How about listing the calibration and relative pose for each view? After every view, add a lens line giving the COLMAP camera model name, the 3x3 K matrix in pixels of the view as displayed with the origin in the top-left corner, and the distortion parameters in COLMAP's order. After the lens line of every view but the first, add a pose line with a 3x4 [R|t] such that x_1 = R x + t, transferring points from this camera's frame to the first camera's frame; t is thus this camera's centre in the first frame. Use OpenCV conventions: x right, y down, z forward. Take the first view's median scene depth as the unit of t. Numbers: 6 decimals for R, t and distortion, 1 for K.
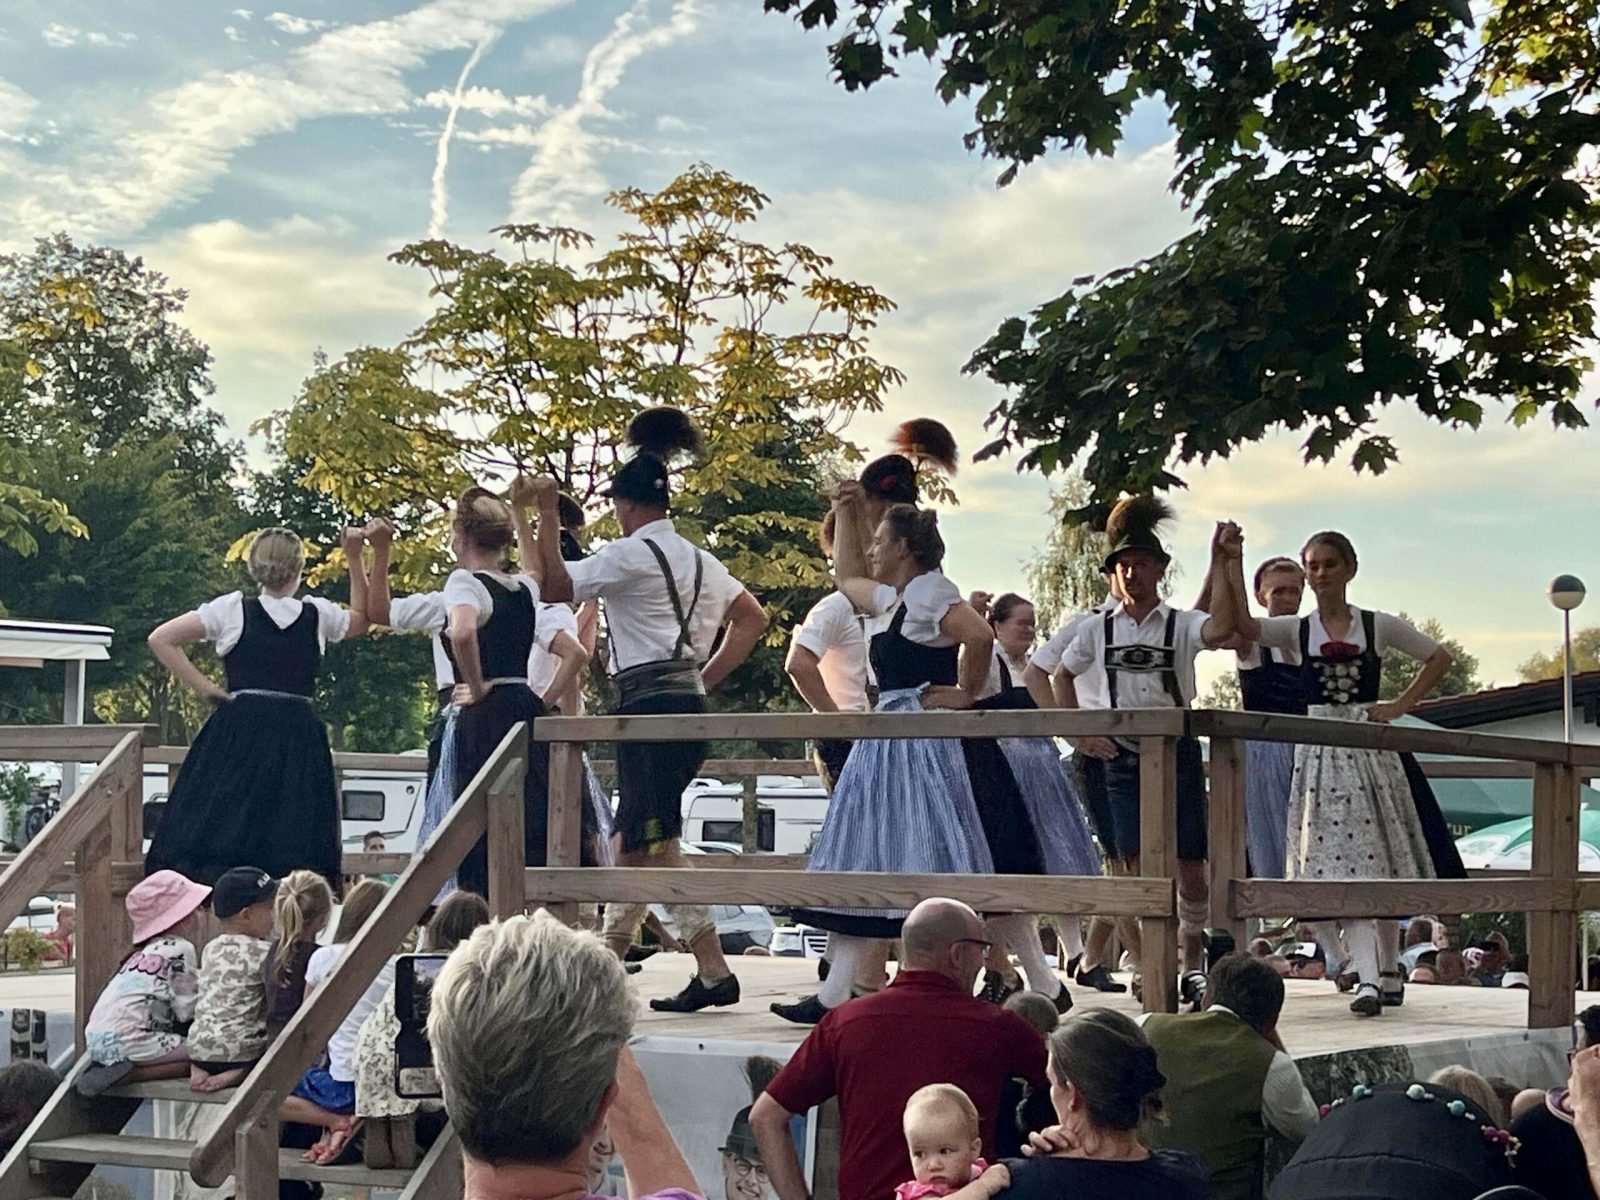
lens RADIAL K [[3155.6, 0, 829.6], [0, 3155.6, 603.0], [0, 0, 1]] dist [0.219670, -0.196756]
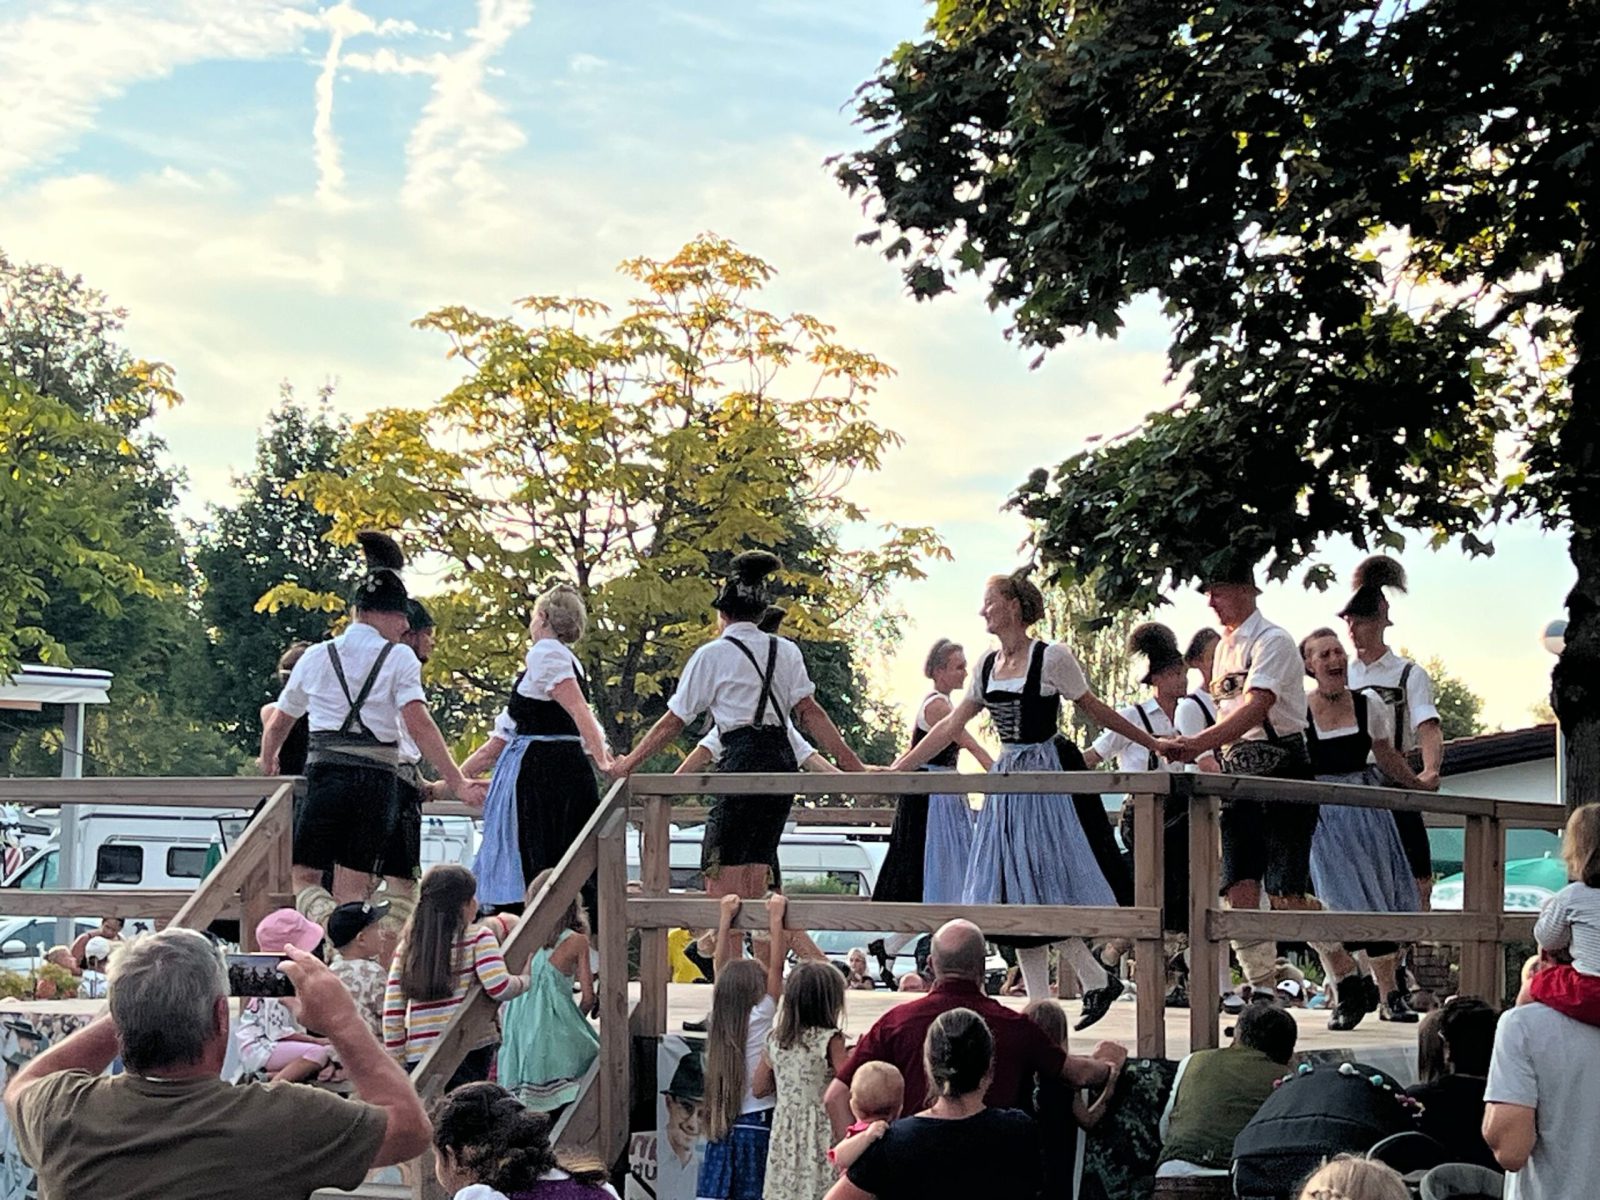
lens RADIAL K [[3462.0, 0, 800.0], [0, 3462.0, 600.0], [0, 0, 1]] dist [0.228846, -0.046175]
pose [[0.999971, 0.005360, 0.005501, -0.016676], [-0.005312, 0.999949, -0.008623, -0.008544], [-0.005547, 0.008594, 0.999948, -0.145337]]
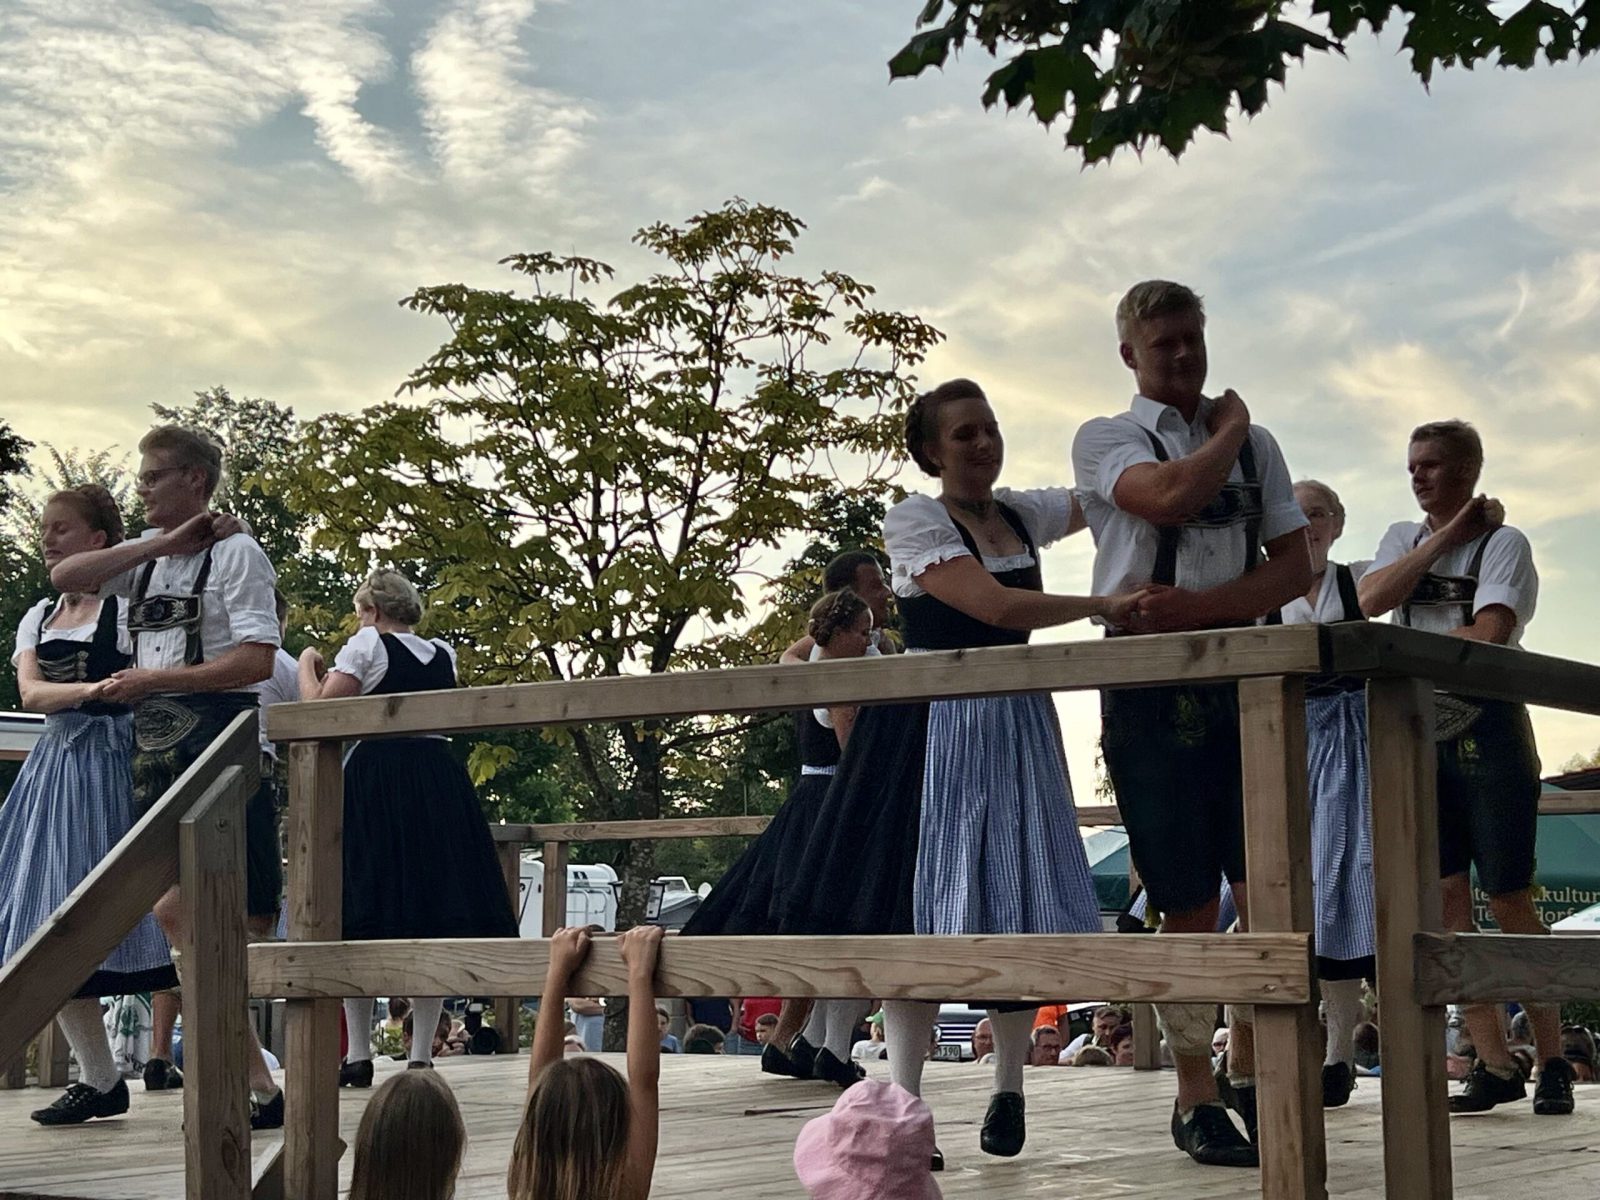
lens RADIAL K [[2728.4, 0, 800.0], [0, 2728.4, 600.0], [0, 0, 1]] dist [0.330413, -1.519846]
pose [[0.998397, -0.023335, -0.051571, 0.018137], [0.020881, 0.998648, -0.047614, 0.019717], [0.052612, 0.046460, 0.997534, 0.202994]]
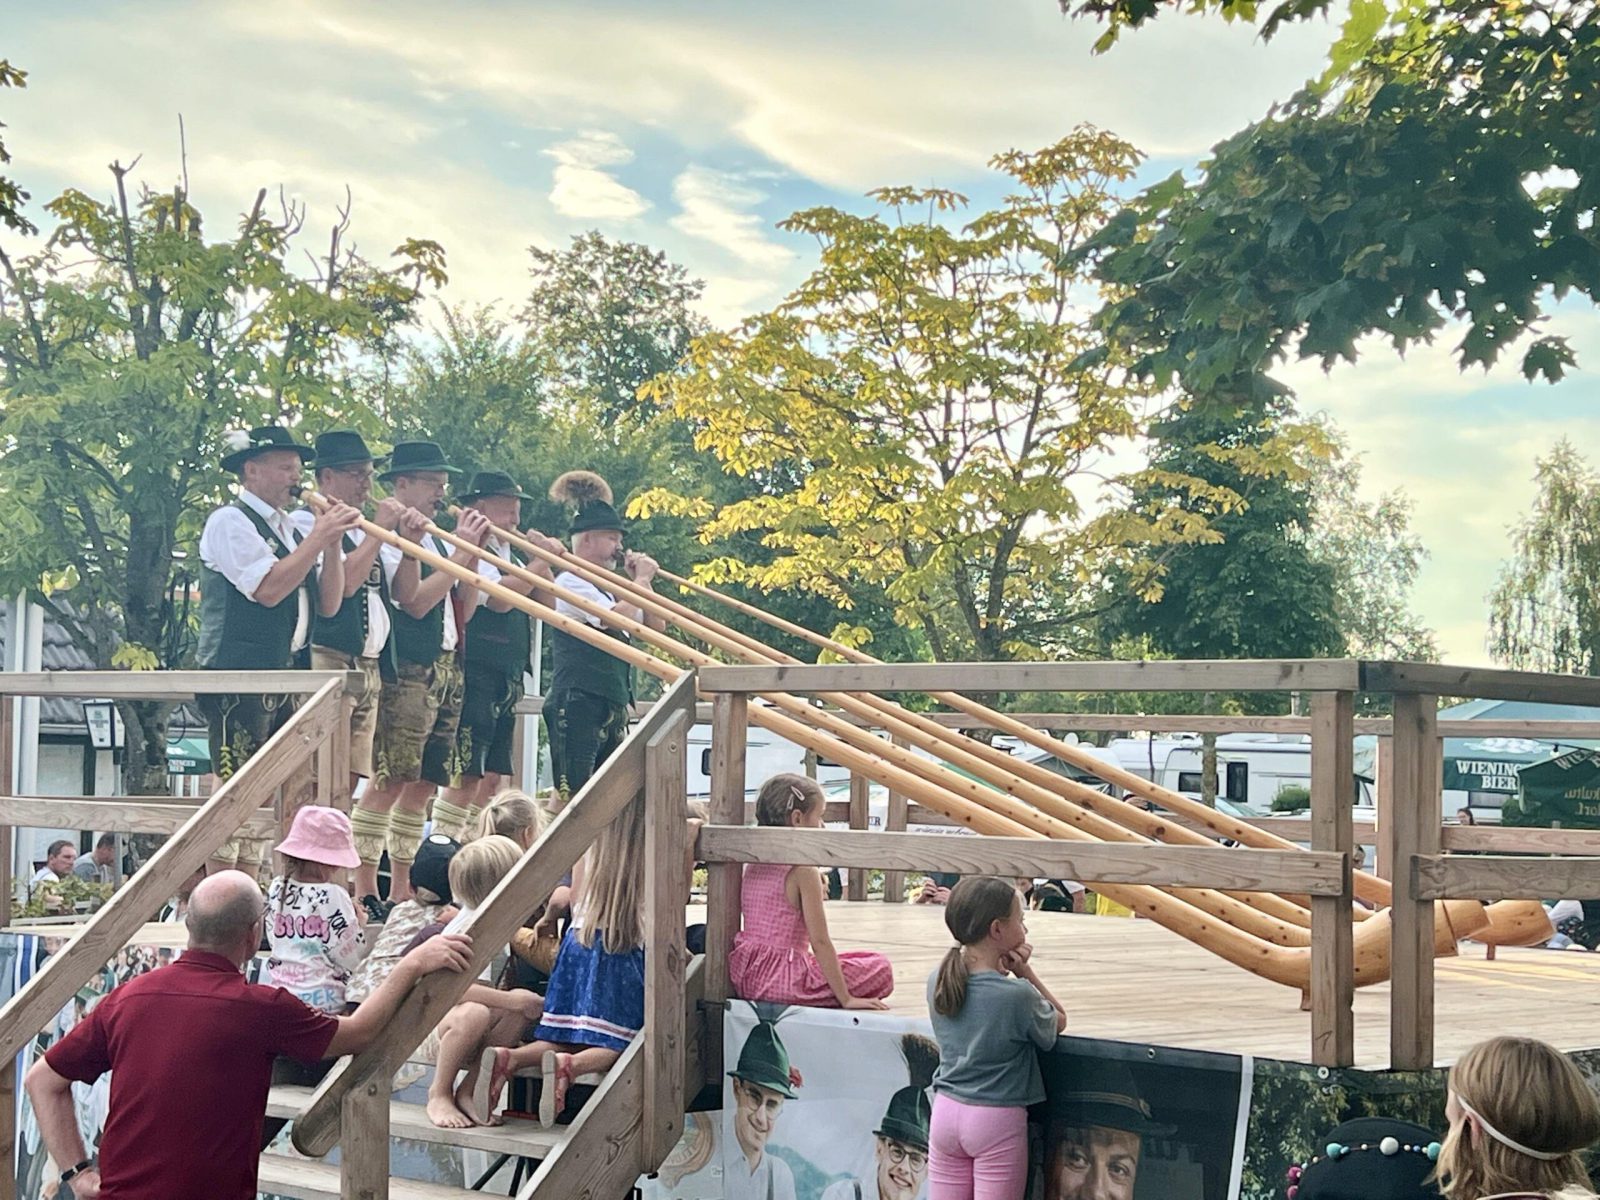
lens RADIAL K [[2888.7, 0, 800.0], [0, 2888.7, 600.0], [0, 0, 1]] dist [0.356510, -1.854244]
pose [[0.983151, 0.002947, -0.182773, 0.042011], [-0.000981, 0.999941, 0.010850, 0.003277], [0.182794, -0.010488, 0.983095, 0.068892]]
